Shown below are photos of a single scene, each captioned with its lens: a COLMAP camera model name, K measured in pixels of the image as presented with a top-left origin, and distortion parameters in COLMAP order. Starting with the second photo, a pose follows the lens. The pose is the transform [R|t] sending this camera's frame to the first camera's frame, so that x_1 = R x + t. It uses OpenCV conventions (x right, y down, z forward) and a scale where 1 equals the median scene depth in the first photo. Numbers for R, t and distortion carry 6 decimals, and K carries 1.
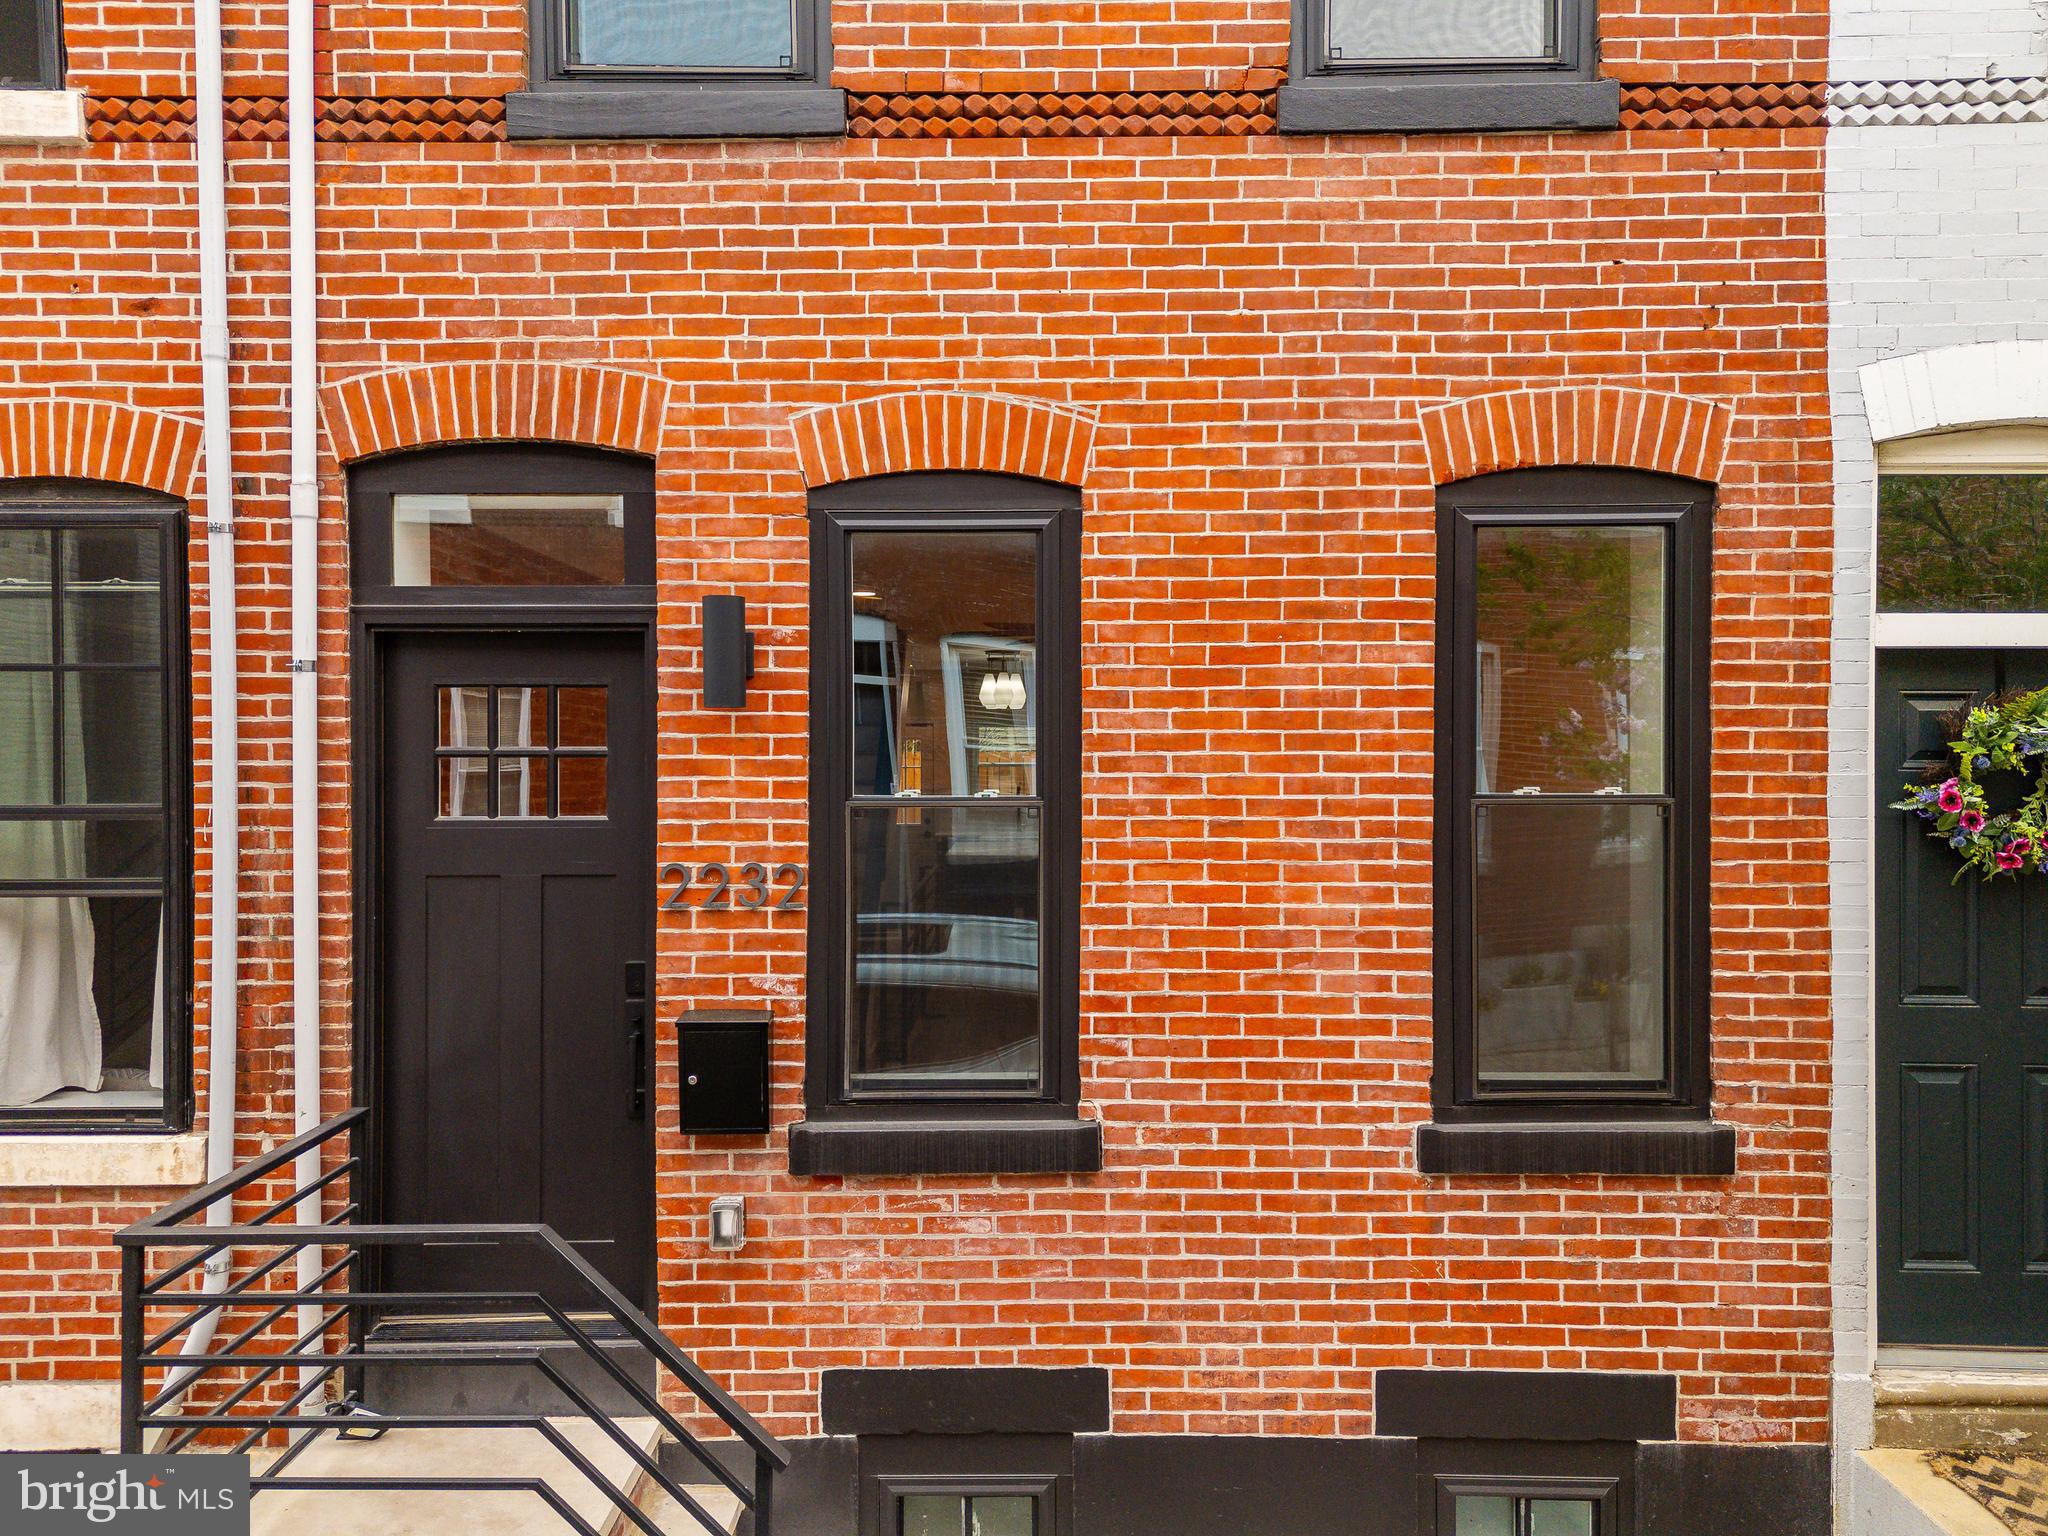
lens RADIAL K [[1500.5, 0, 1022.0], [0, 1500.5, 759.6], [0, 0, 1]] dist [0.100822, -0.087838]
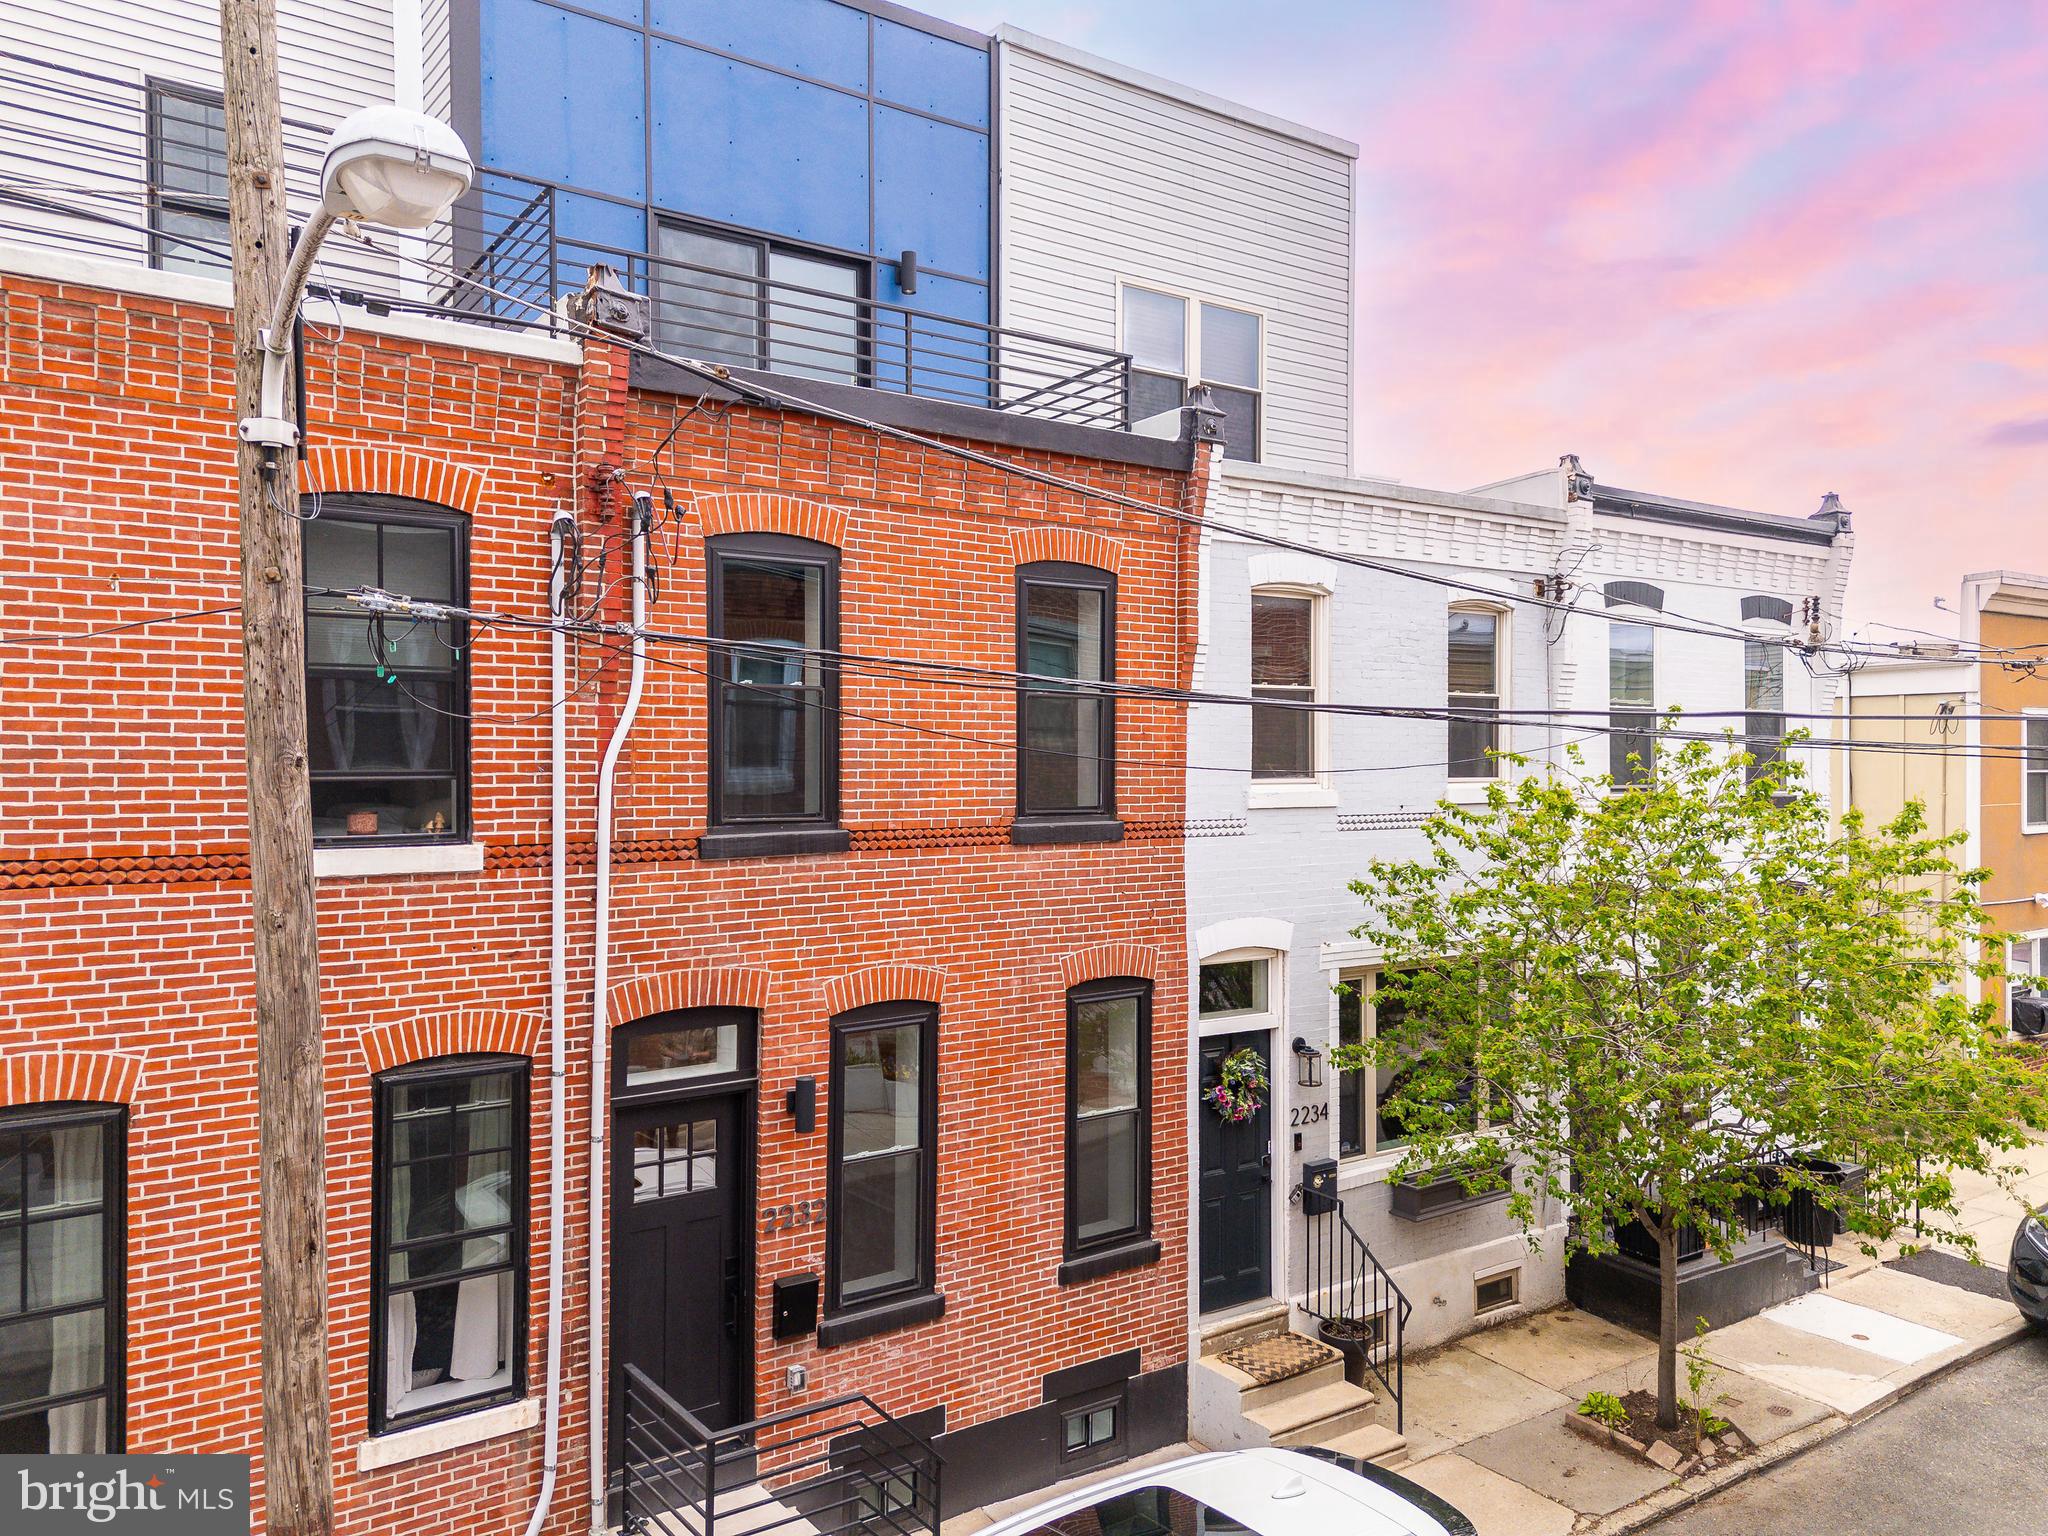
lens RADIAL K [[1500.5, 0, 1022.0], [0, 1500.5, 759.6], [0, 0, 1]] dist [0.100822, -0.087838]
pose [[0.809358, 0.003113, 0.587307, -1.158235], [-0.004235, 0.999991, 0.000536, -0.539052], [-0.587300, -0.002922, 0.809364, -0.855099]]
